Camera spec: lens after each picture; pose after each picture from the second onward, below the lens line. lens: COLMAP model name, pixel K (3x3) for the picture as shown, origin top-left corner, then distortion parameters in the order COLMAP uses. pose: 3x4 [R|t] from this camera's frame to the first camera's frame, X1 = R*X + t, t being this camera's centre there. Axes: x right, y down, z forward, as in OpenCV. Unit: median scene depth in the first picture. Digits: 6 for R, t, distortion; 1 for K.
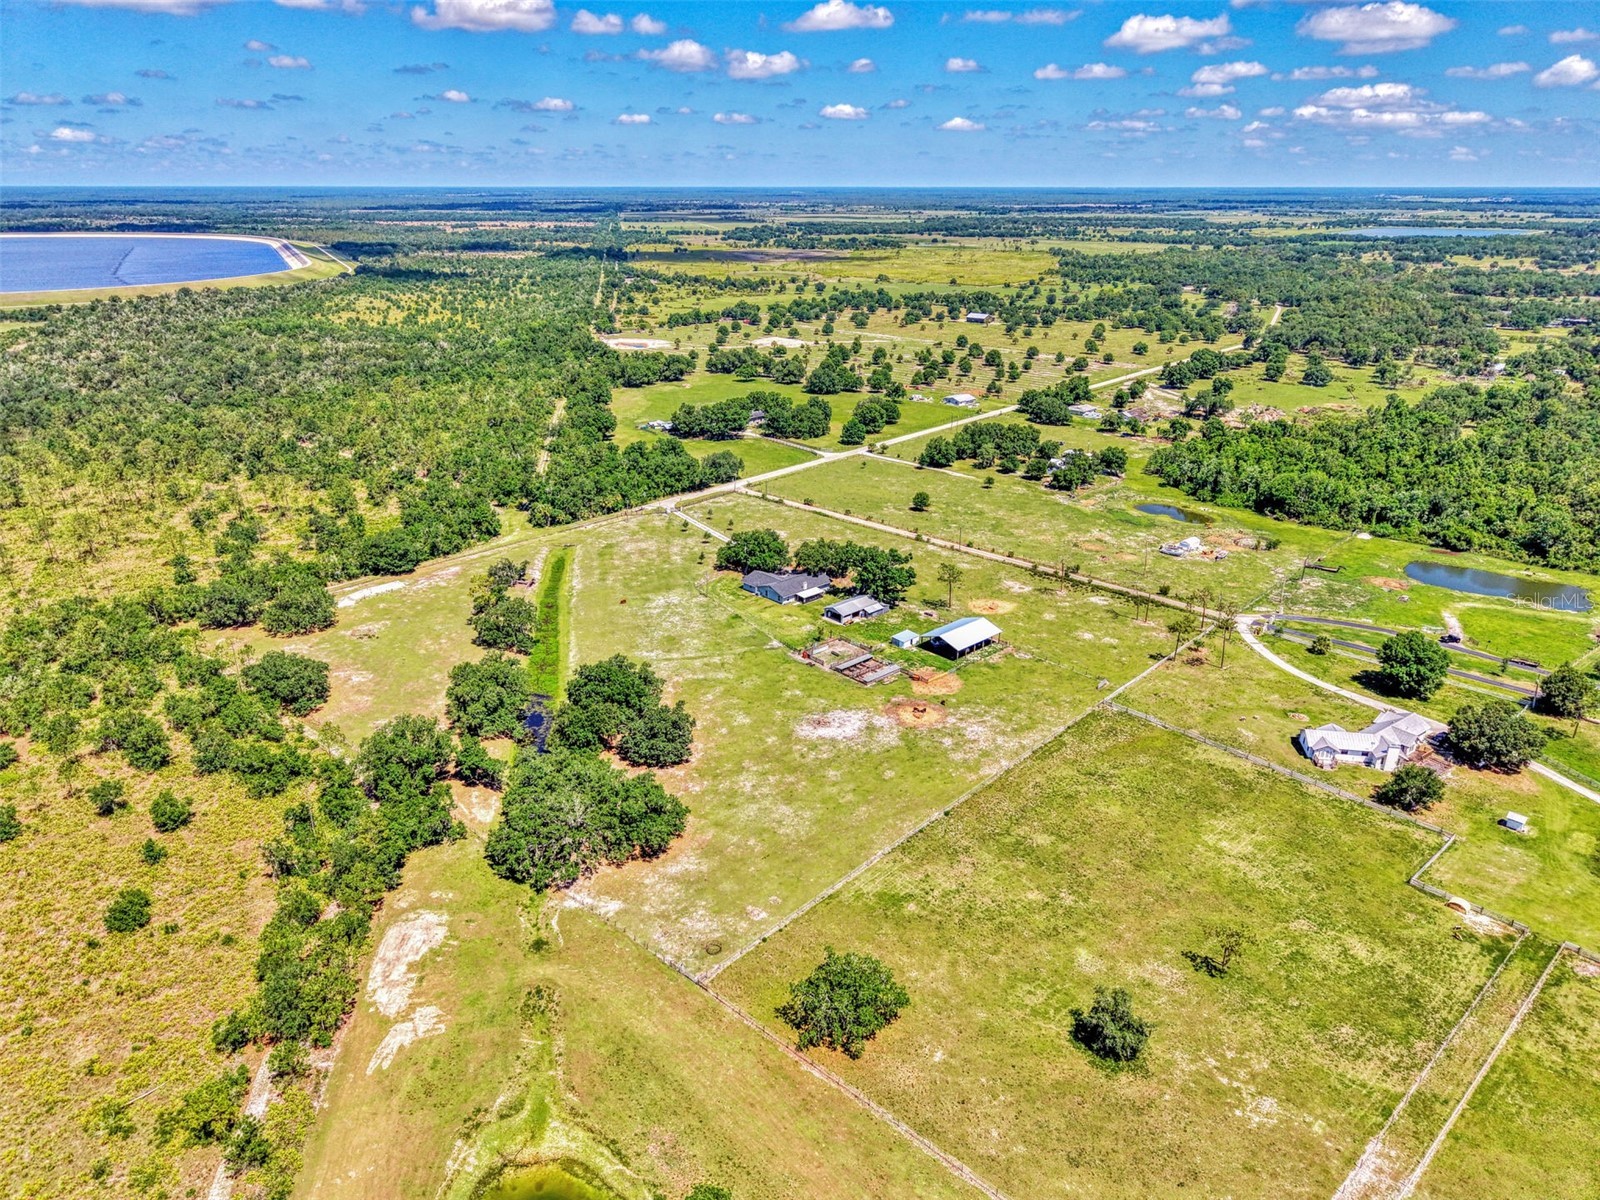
lens RADIAL K [[1069.2, 0, 787.1], [0, 1069.2, 582.8], [0, 0, 1]] dist [0.023731, -0.019355]
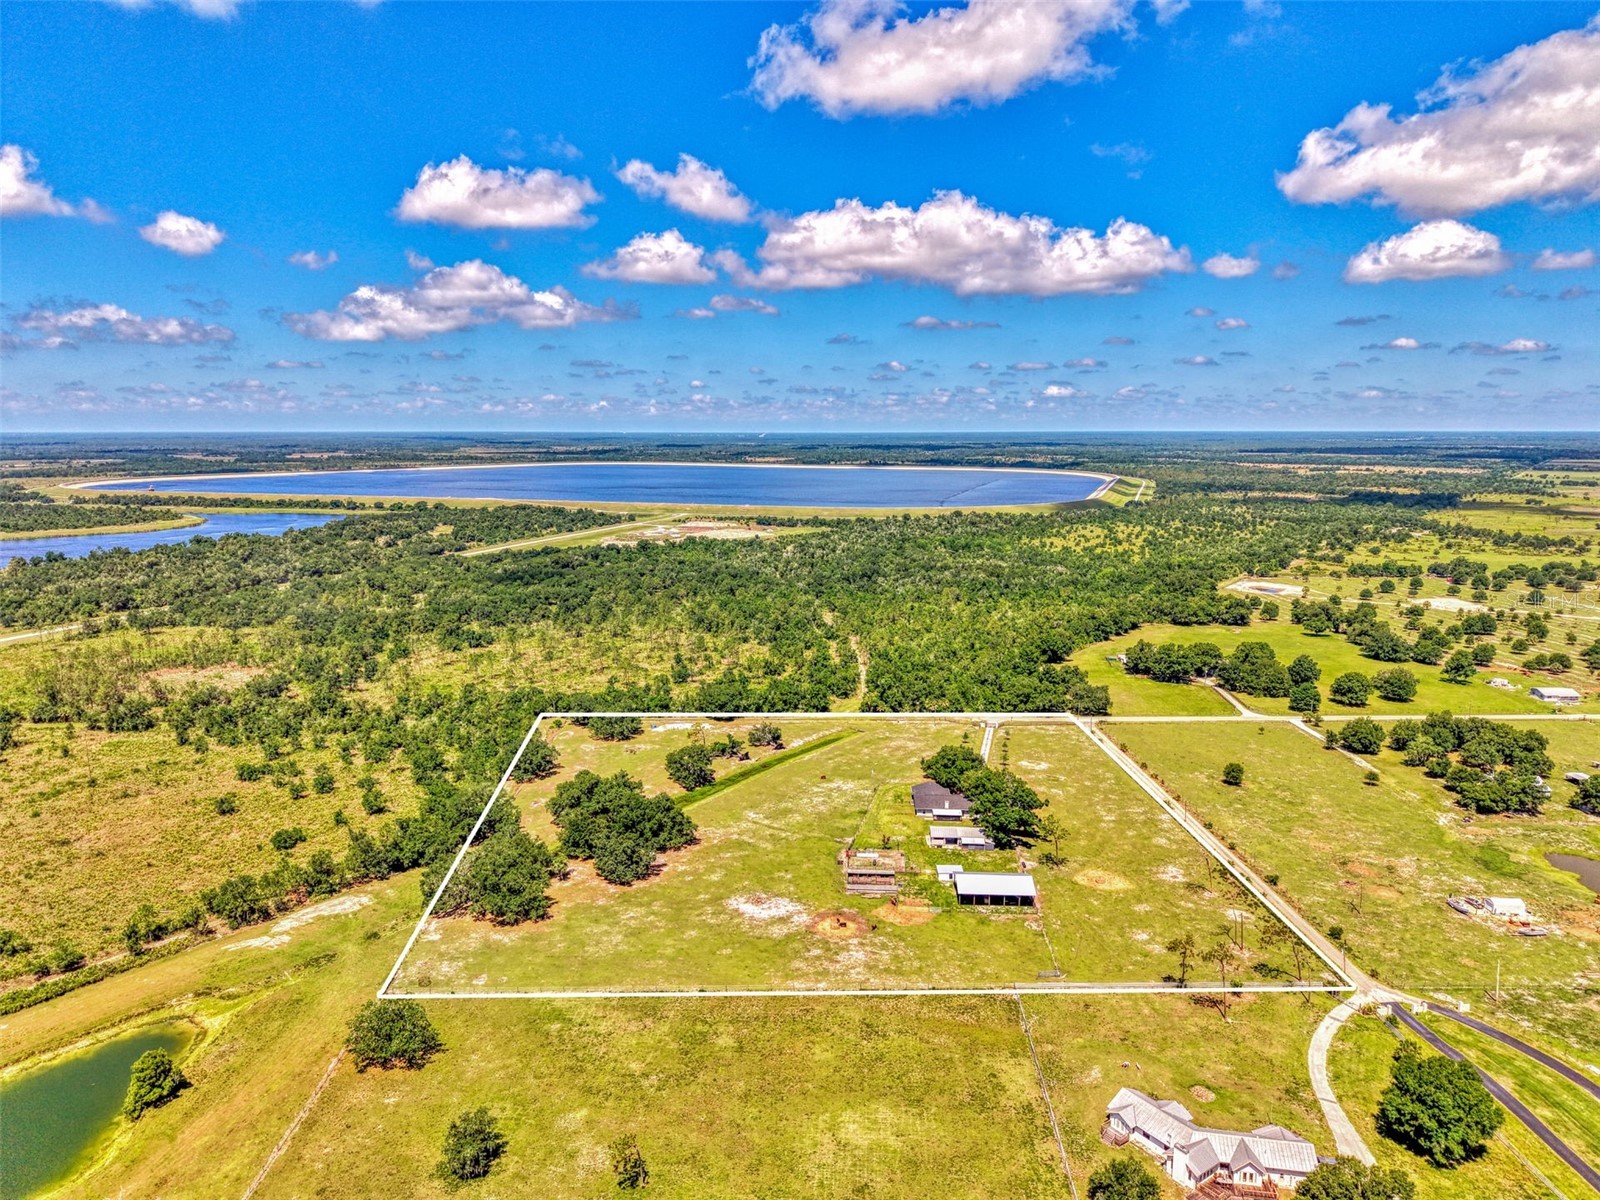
lens RADIAL K [[1079.9, 0, 786.2], [0, 1079.9, 560.5], [0, 0, 1]] dist [0.013208, -0.009430]
pose [[0.695057, 0.086639, -0.713715, 0.588942], [-0.249986, 0.959894, -0.126928, -0.049881], [0.674094, 0.266641, 0.688840, 0.128836]]
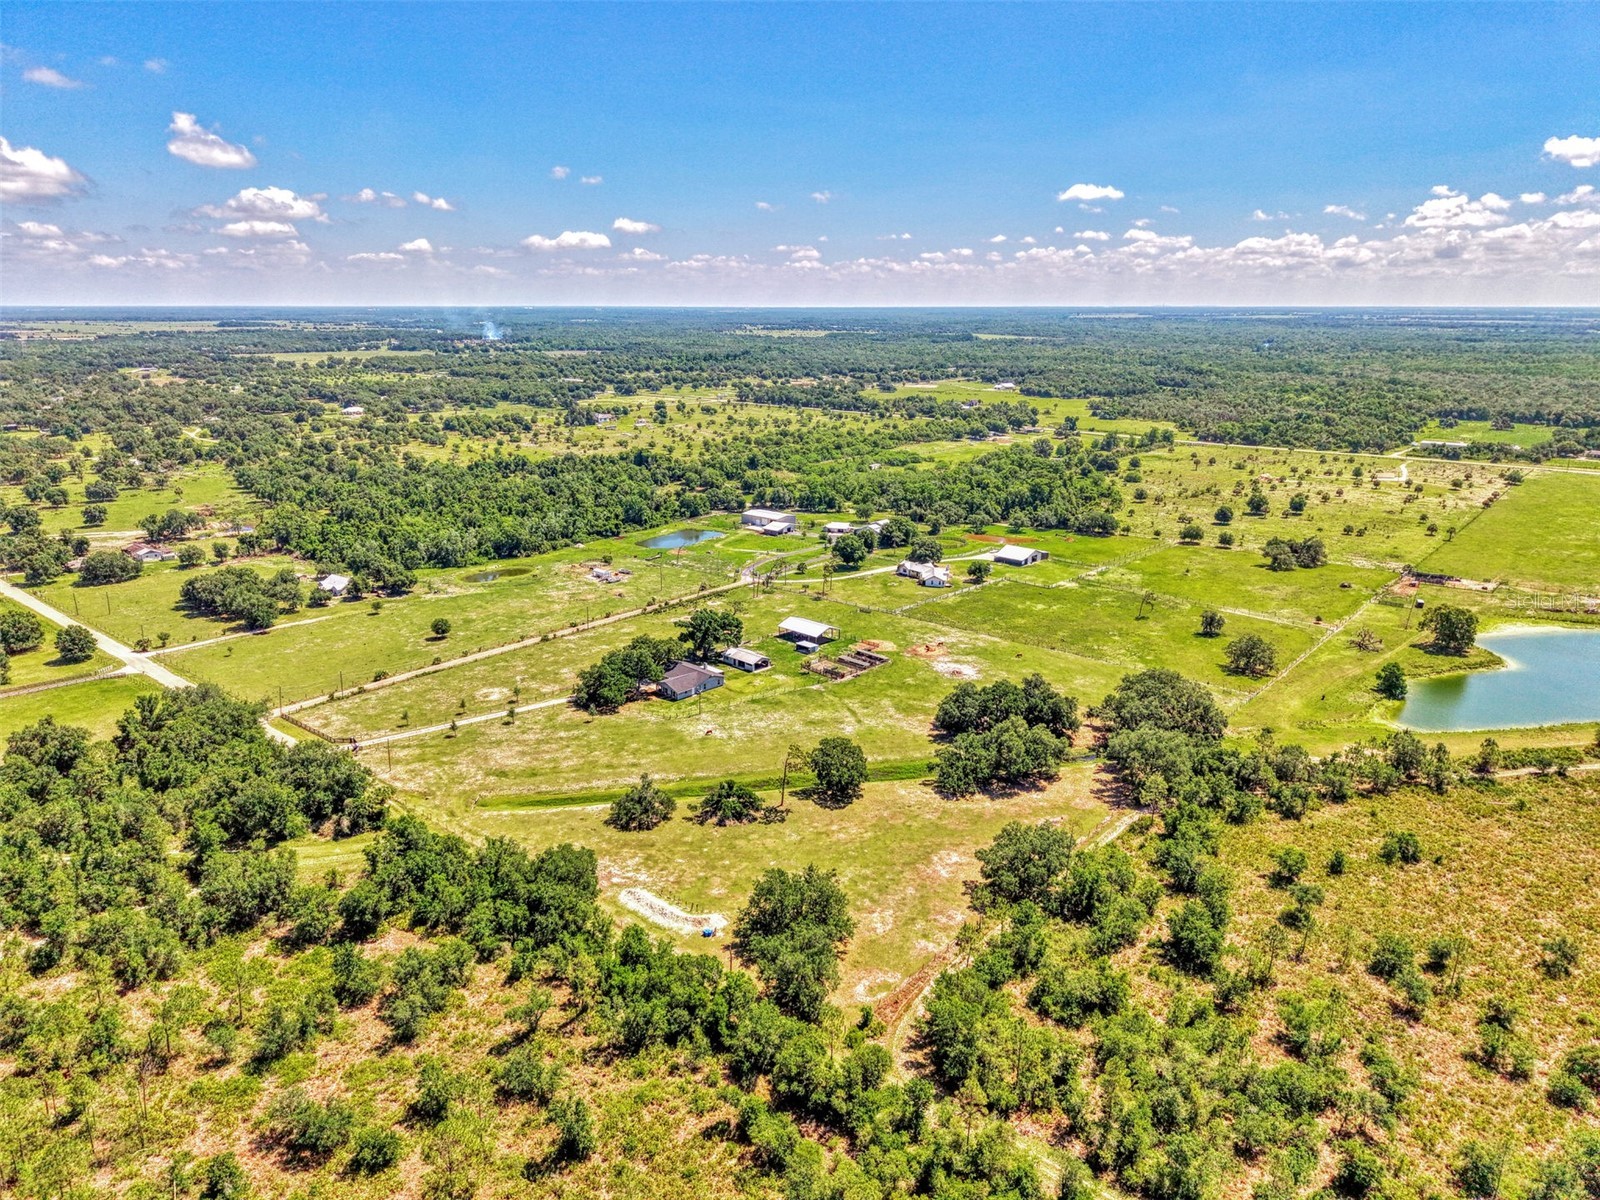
lens RADIAL K [[1048.0, 0, 788.2], [0, 1048.0, 575.4], [0, 0, 1]] dist [0.118976, -0.271381]
pose [[-0.035813, -0.251238, 0.967263, -0.908416], [0.348661, 0.903926, 0.247696, -0.288563], [-0.936564, 0.346118, 0.055225, 0.797092]]
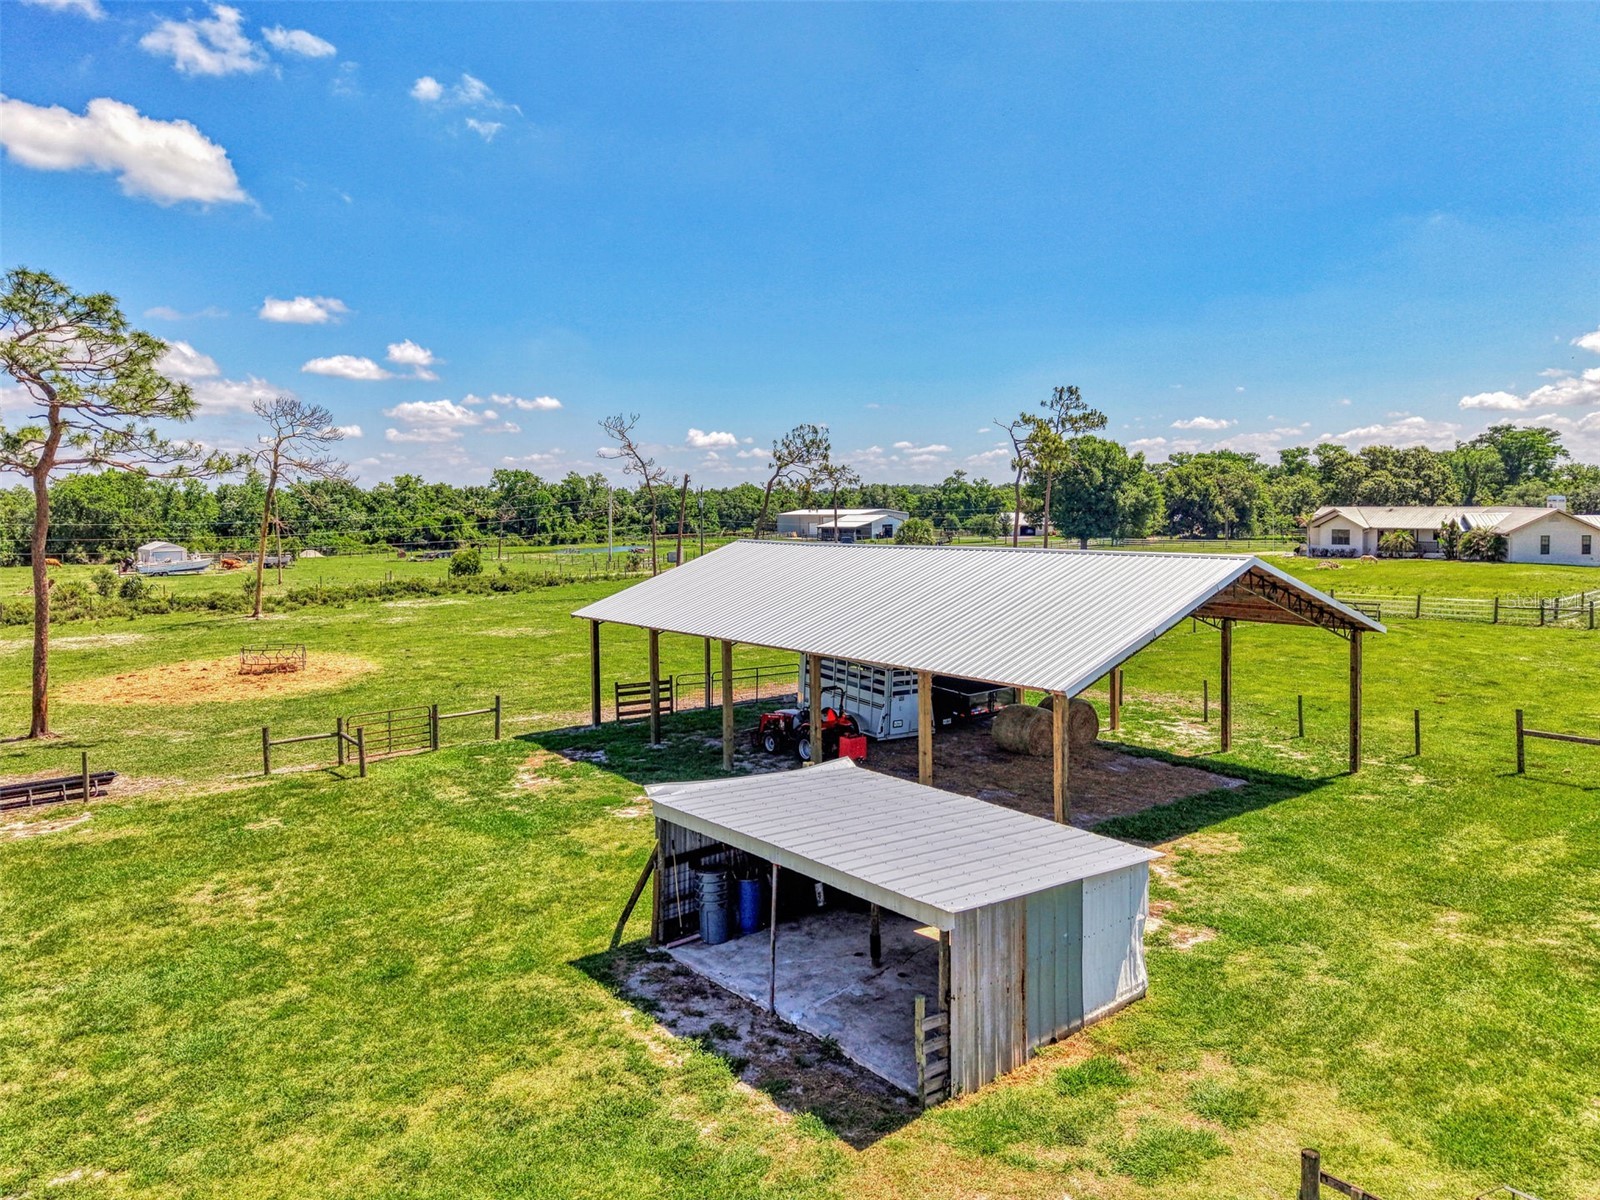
lens RADIAL K [[1117.9, 0, 806.8], [0, 1117.9, 544.6], [0, 0, 1]] dist [-0.003396, 0.002301]
pose [[0.068069, -0.054470, 0.996193, 0.050440], [0.362578, 0.931586, 0.026163, 0.030494], [-0.929464, 0.359417, 0.083162, 0.856077]]
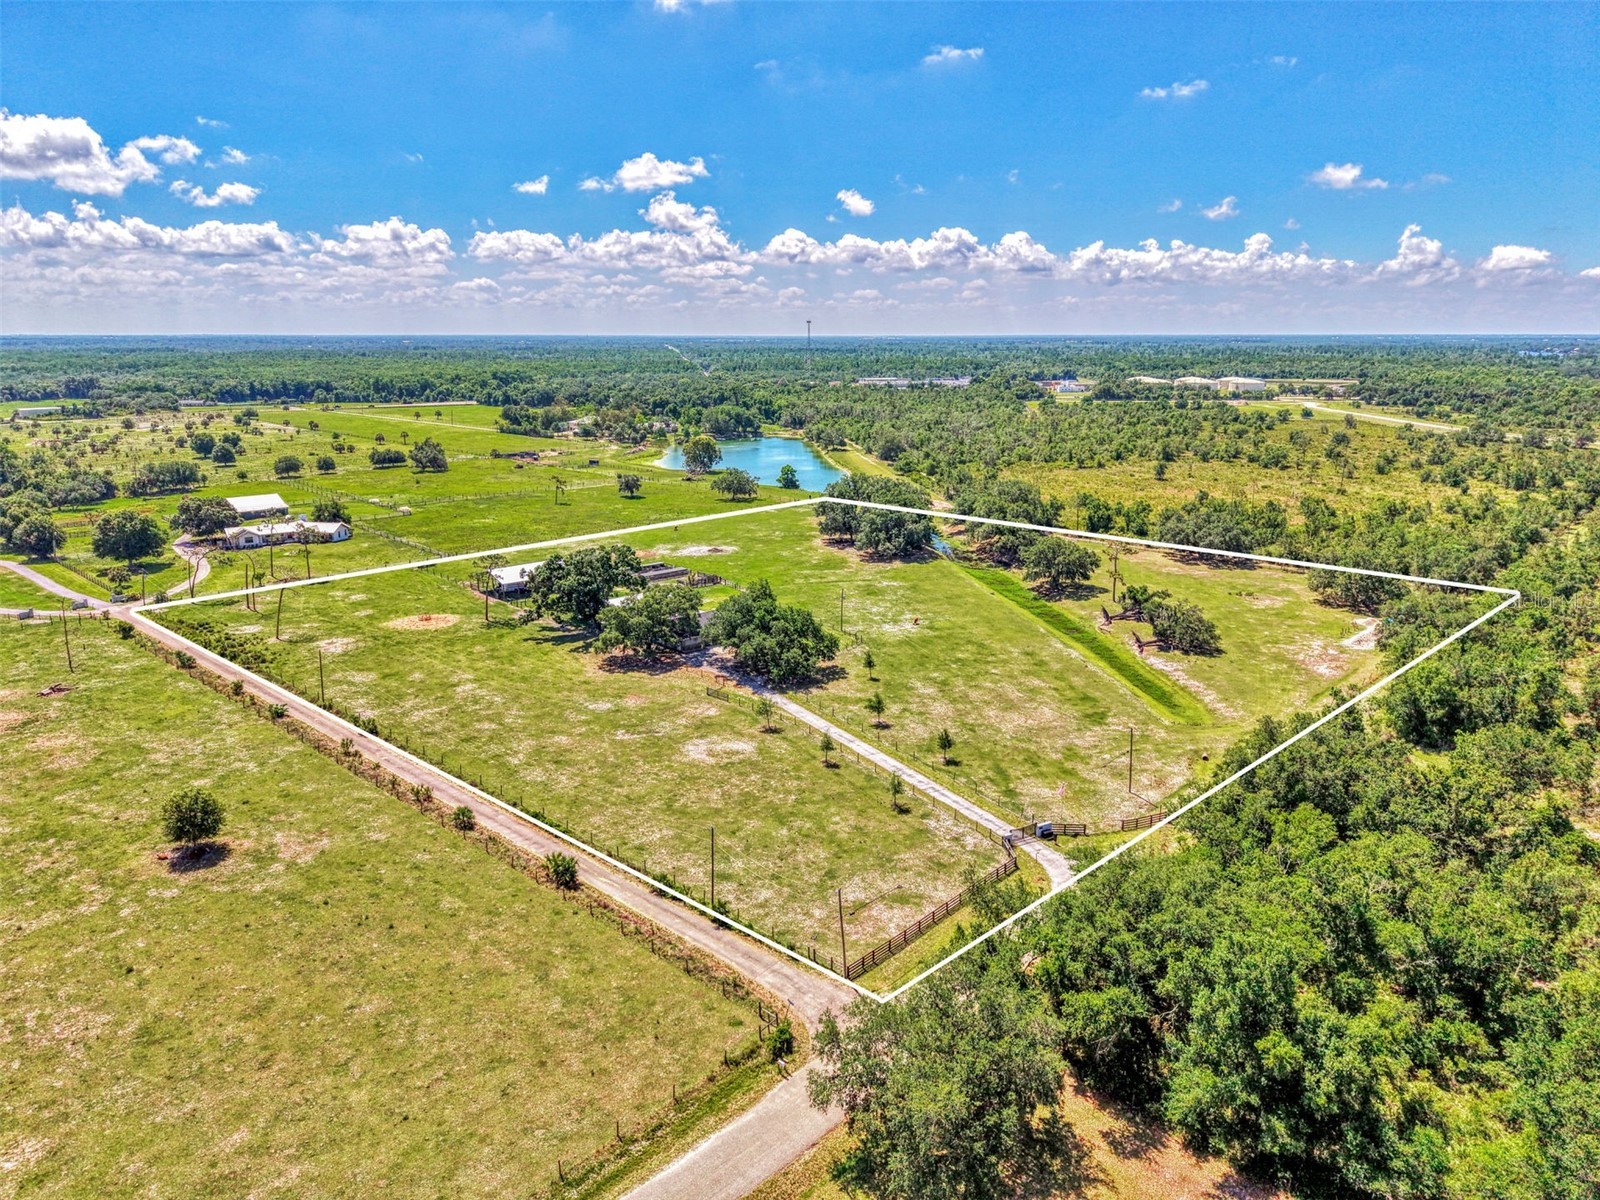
lens RADIAL K [[1079.9, 0, 786.2], [0, 1079.9, 560.5], [0, 0, 1]] dist [0.013208, -0.009430]
pose [[-0.999745, -0.006037, 0.021750, -0.053065], [0.006439, 0.847270, 0.531123, -0.356270], [-0.021635, 0.531128, -0.847016, 1.469076]]
